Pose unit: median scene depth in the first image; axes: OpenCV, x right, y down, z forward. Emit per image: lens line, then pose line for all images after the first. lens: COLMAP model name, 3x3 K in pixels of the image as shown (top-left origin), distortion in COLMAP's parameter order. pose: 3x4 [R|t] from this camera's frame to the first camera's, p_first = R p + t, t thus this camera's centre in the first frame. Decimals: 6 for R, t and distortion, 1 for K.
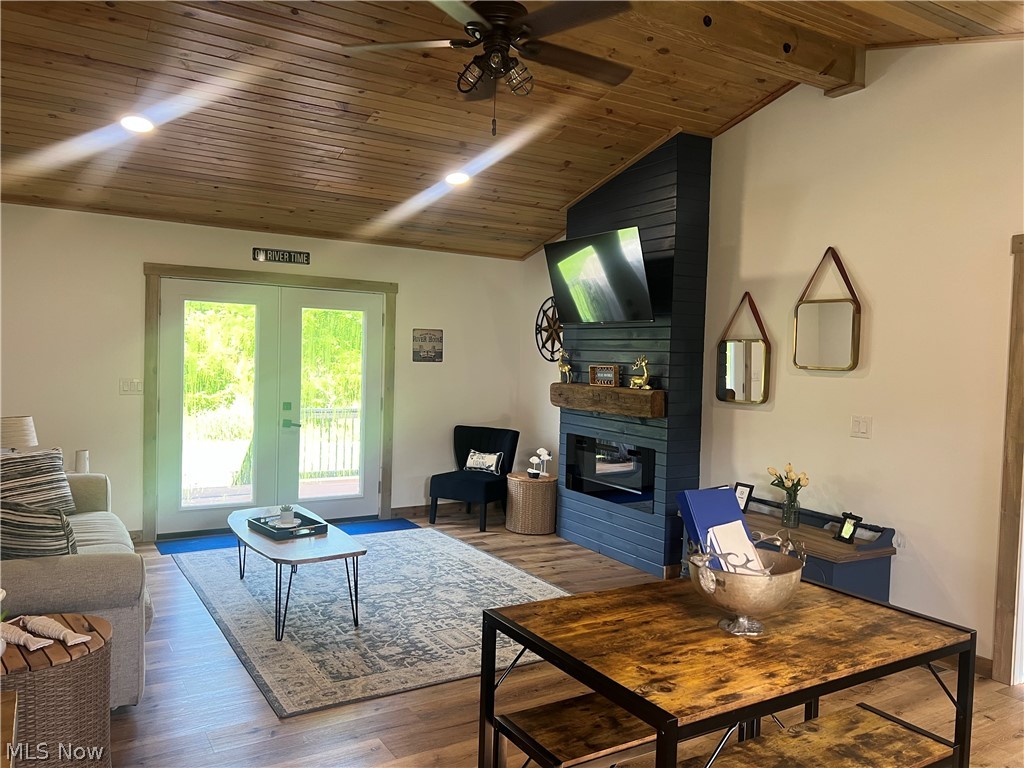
lens RADIAL K [[775.9, 0, 512.0], [0, 775.9, 384.0], [0, 0, 1]] dist [0.067292, -0.010083]
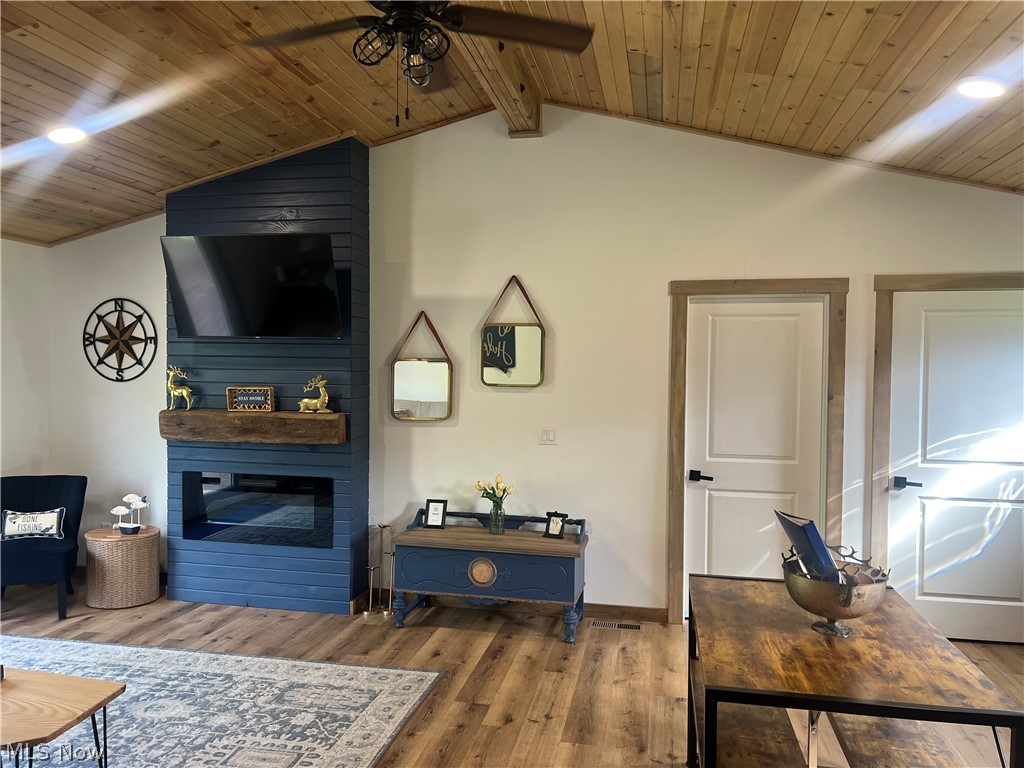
lens RADIAL K [[785.6, 0, 511.5], [0, 785.6, 395.4], [0, 0, 1]] dist [0.076121, -0.073879]
pose [[0.679258, -0.054120, 0.731902, -0.353518], [0.037426, 0.998534, 0.039101, -0.041740], [-0.732945, 0.000832, 0.680287, 0.215940]]
